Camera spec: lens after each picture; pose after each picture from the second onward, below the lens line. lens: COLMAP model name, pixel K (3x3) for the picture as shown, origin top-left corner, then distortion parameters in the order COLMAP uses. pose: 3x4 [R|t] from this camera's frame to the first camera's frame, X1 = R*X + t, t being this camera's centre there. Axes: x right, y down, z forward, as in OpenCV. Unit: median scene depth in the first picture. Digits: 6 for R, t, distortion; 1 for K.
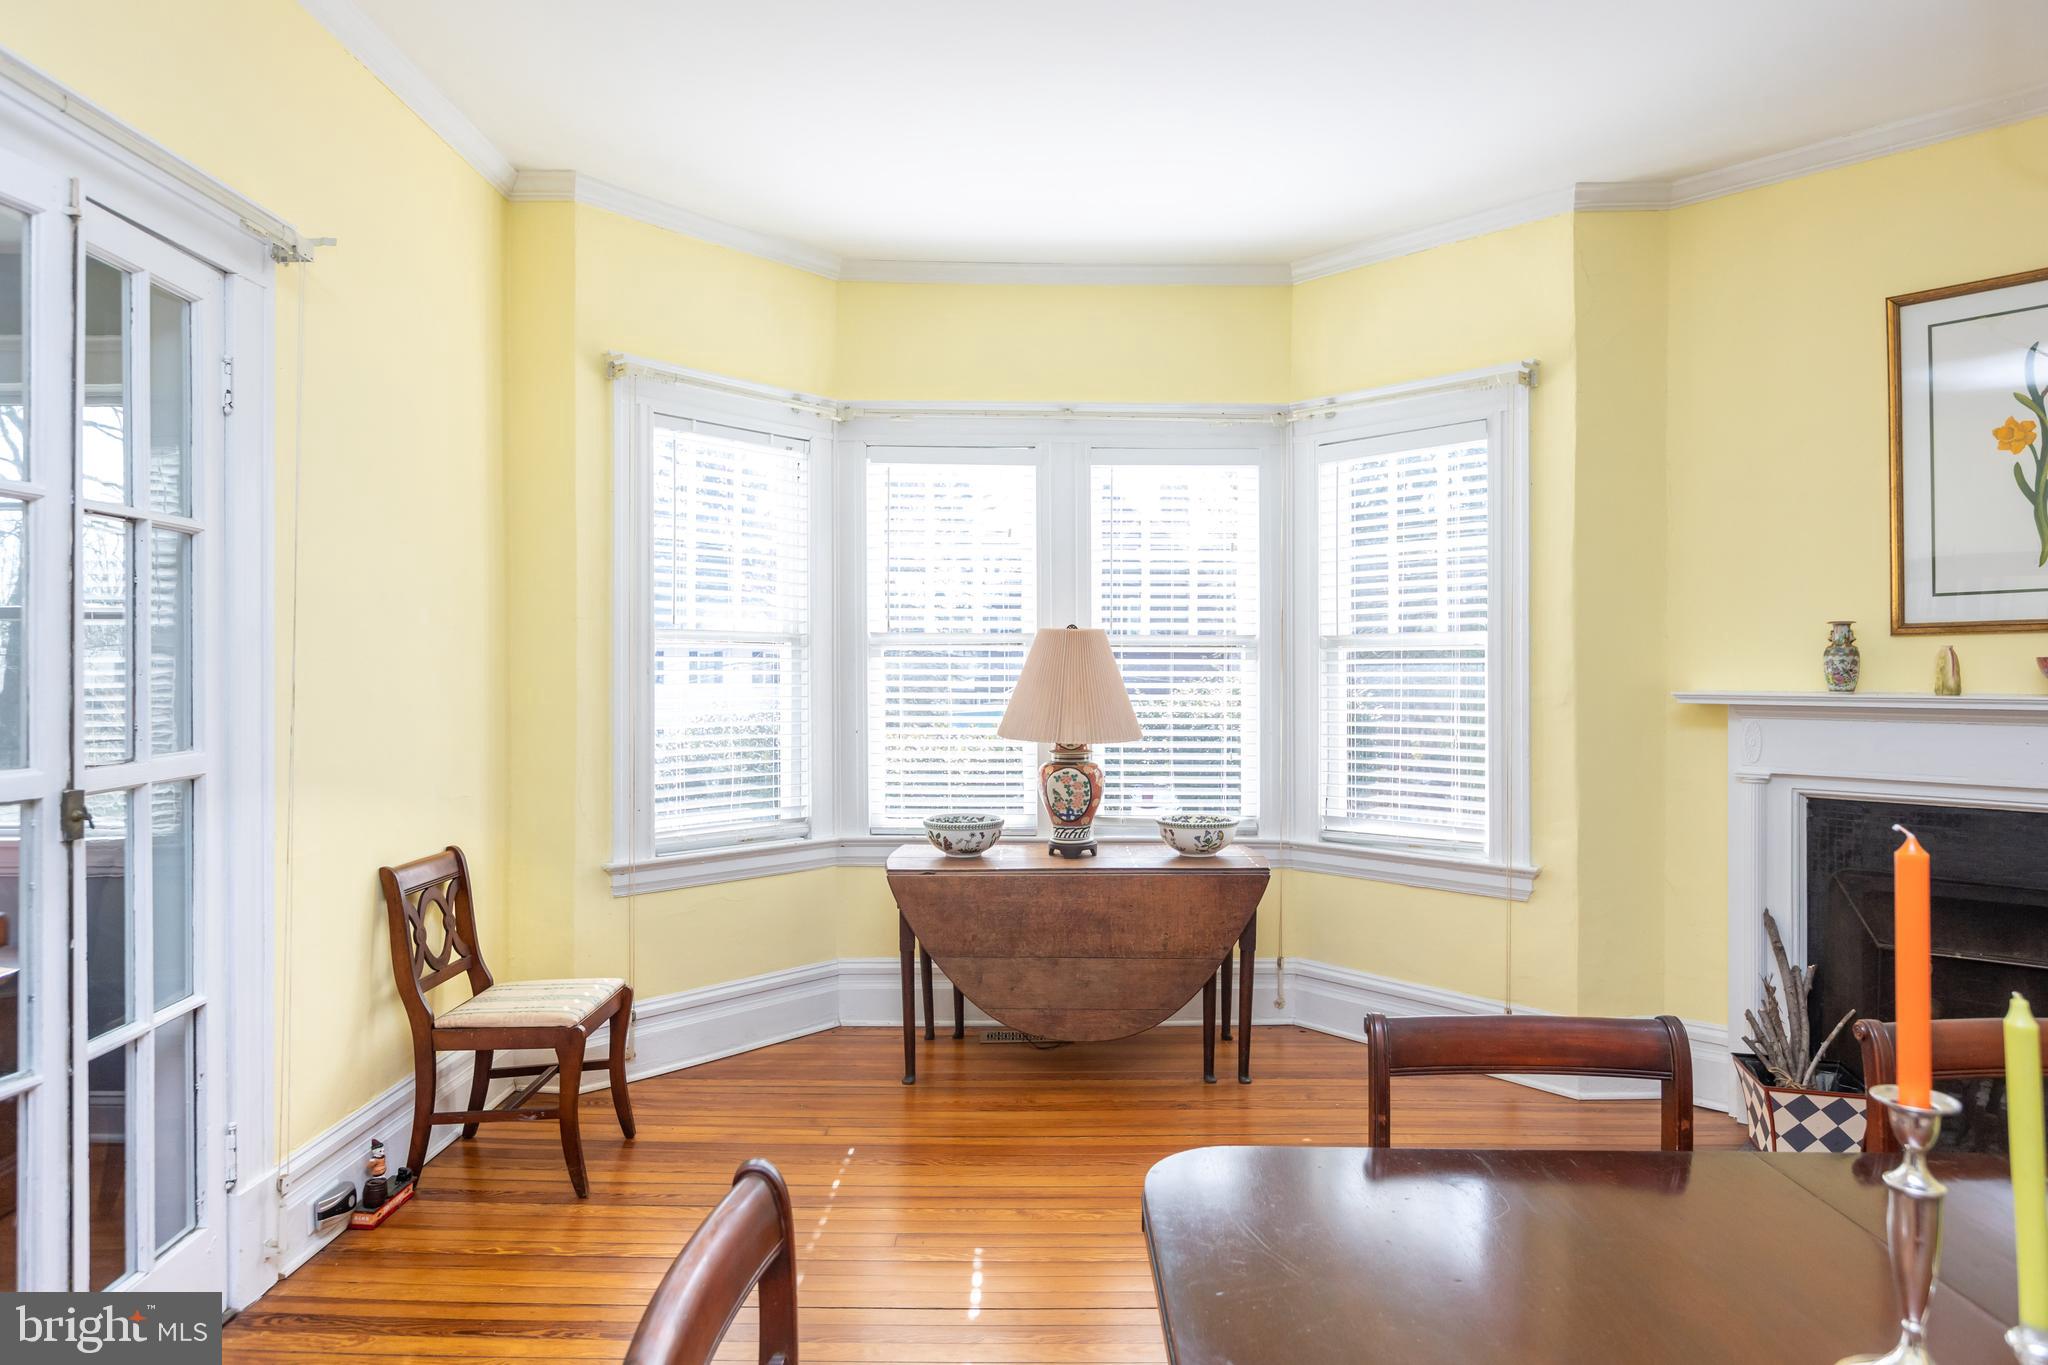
lens RADIAL K [[1174.9, 0, 999.6], [0, 1174.9, 674.1], [0, 0, 1]] dist [0.001969, 0.000685]
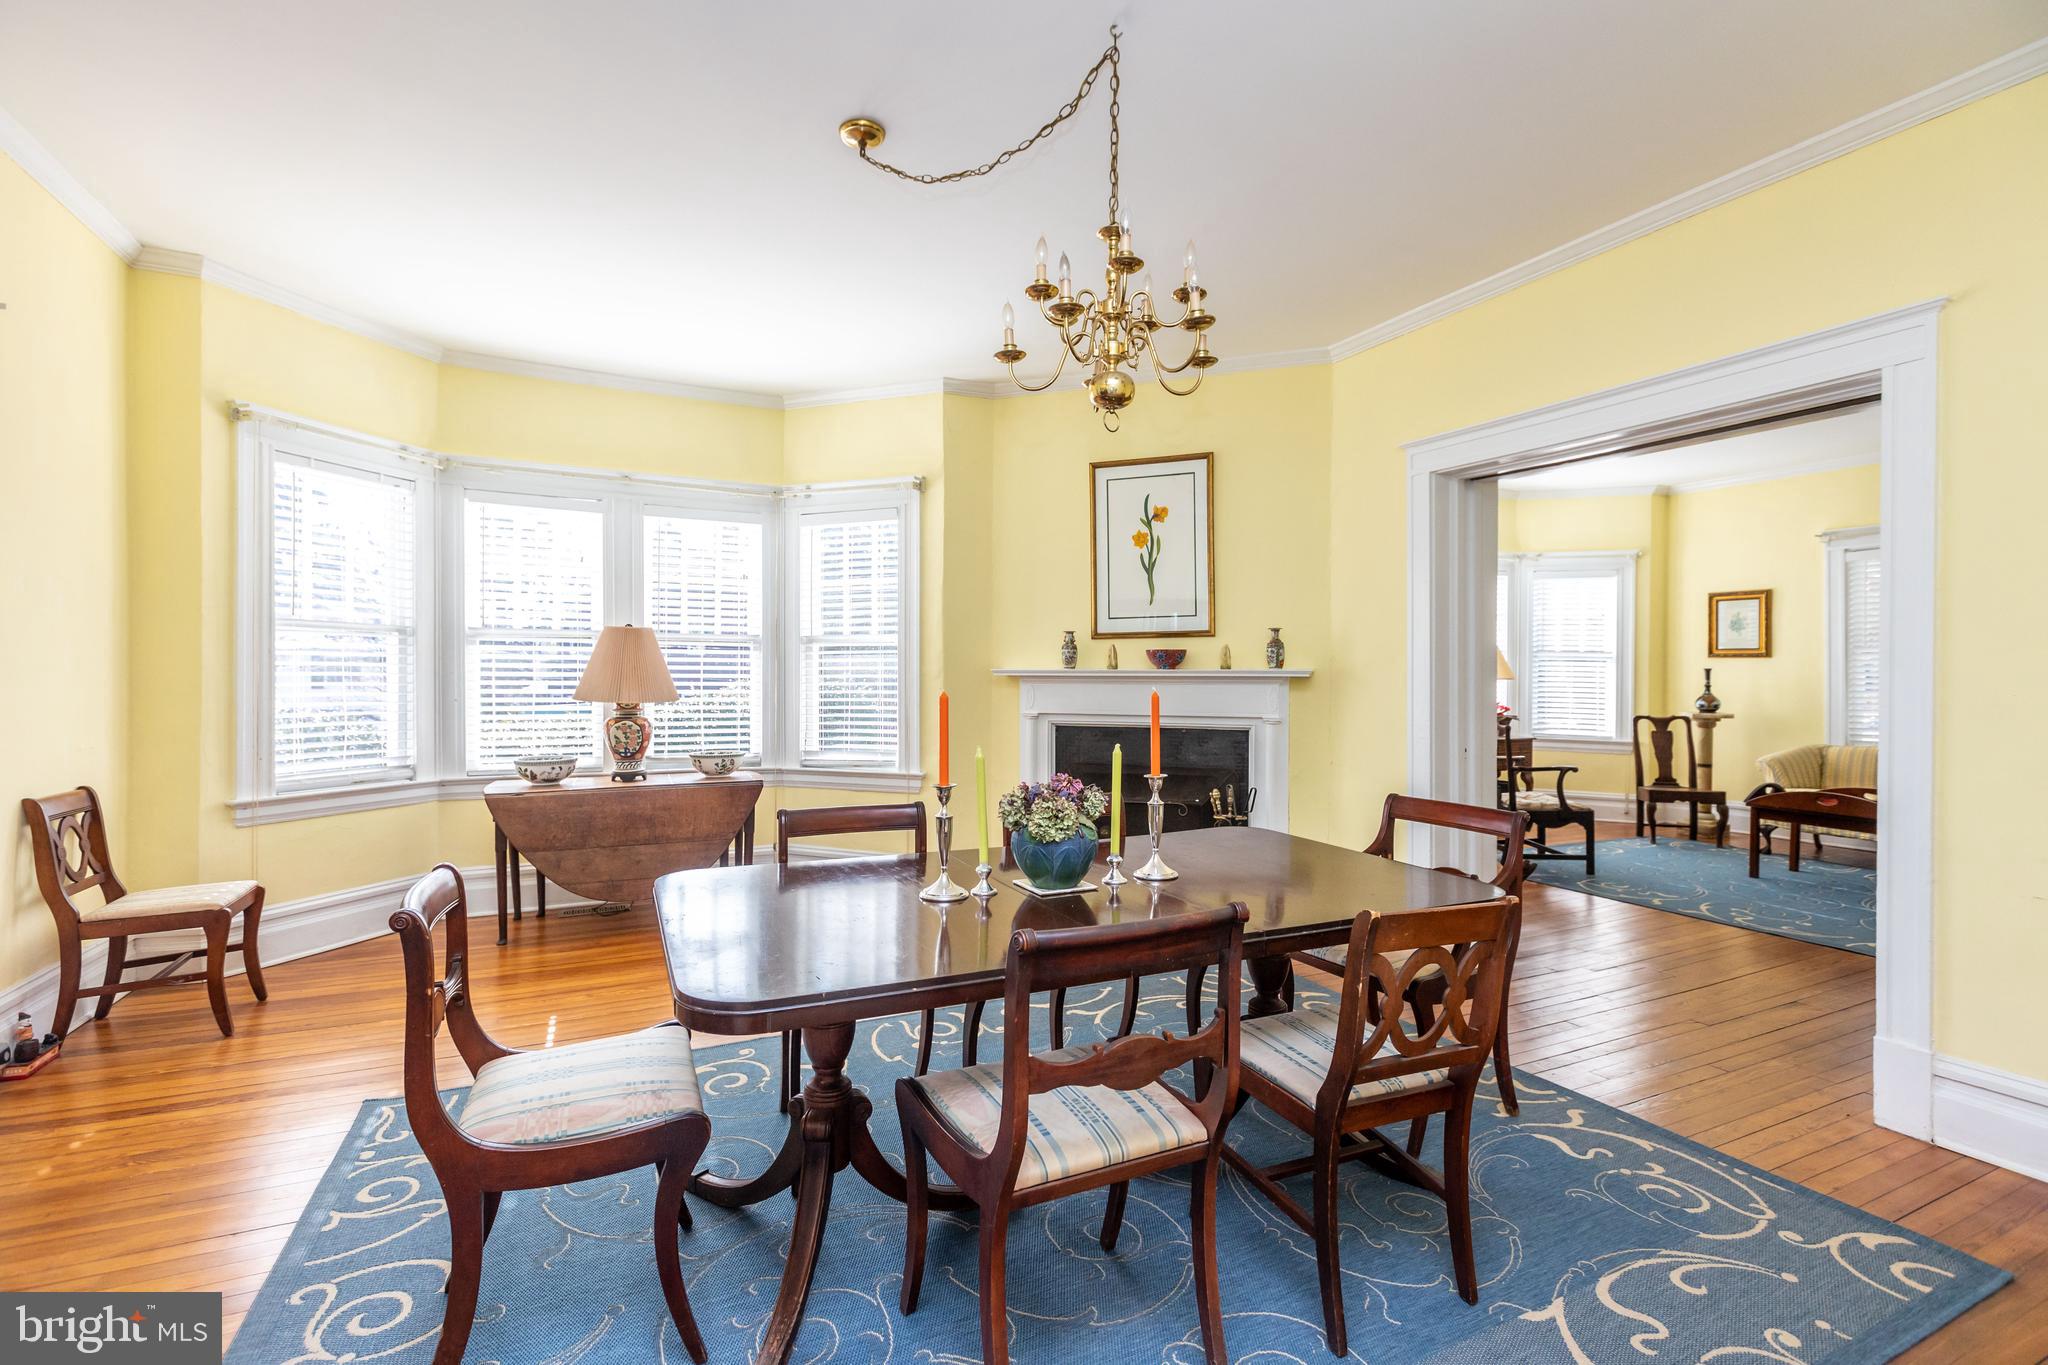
lens RADIAL K [[930.0, 0, 1027.0], [0, 930.0, 677.0], [0, 0, 1]] dist [0.002603, 0.000266]
pose [[0.898331, 0.000748, 0.439319, -0.002276], [0.001014, 0.999992, -0.003776, 0.030456], [-0.439319, 0.003837, 0.898323, -0.277222]]
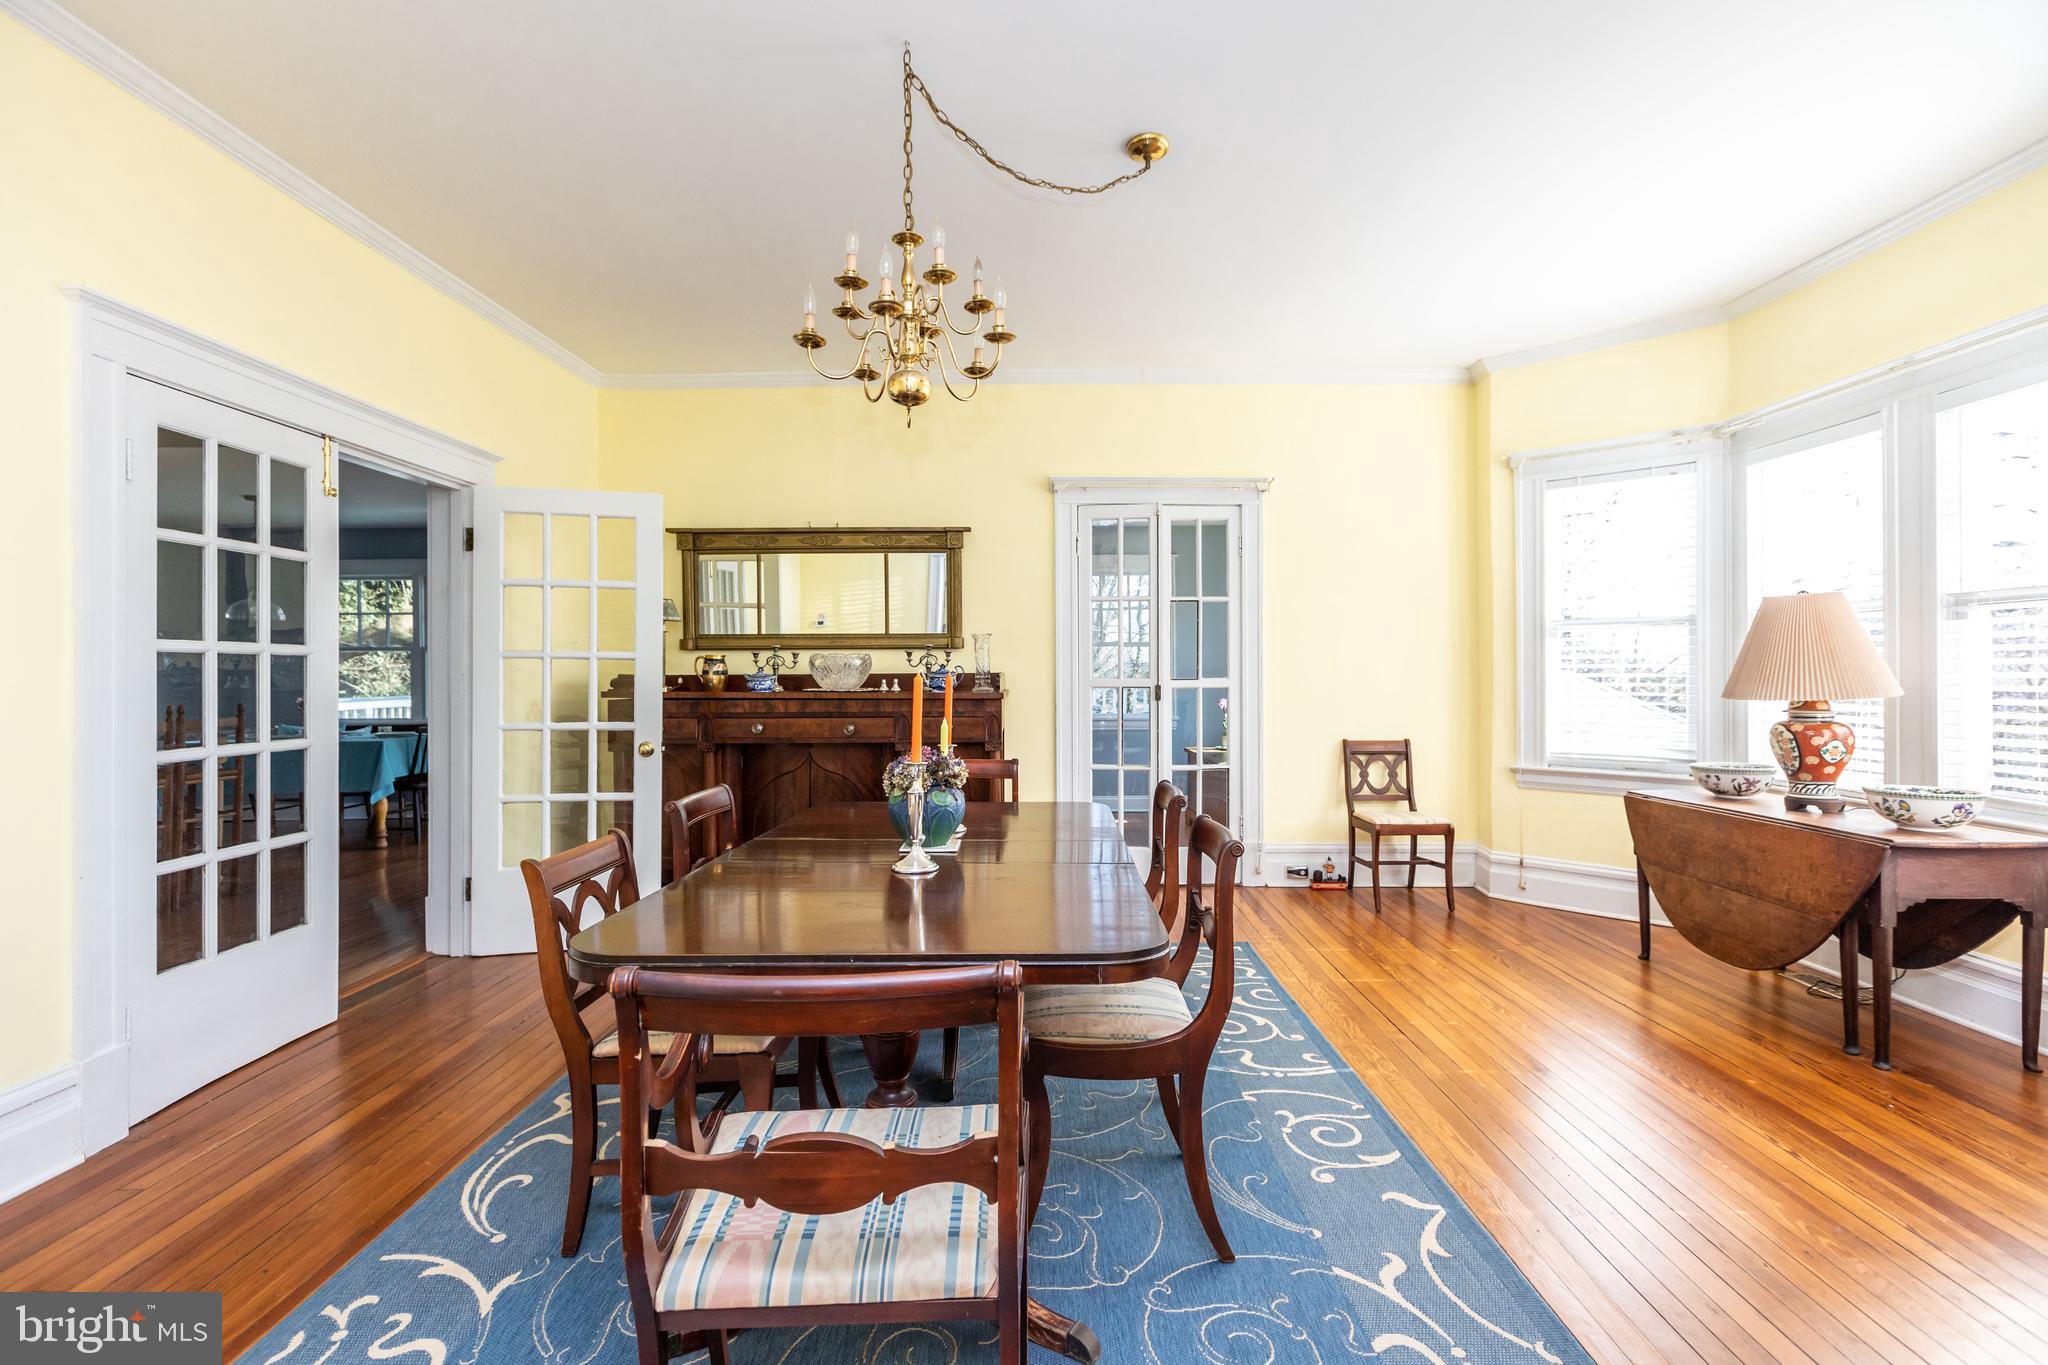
lens RADIAL K [[930.0, 0, 1027.0], [0, 930.0, 677.0], [0, 0, 1]] dist [0.002603, 0.000266]
pose [[-0.014135, -0.001750, -0.999899, 0.939118], [-0.001144, 0.999998, -0.001734, 0.038835], [0.999899, 0.001119, -0.014137, 0.326016]]
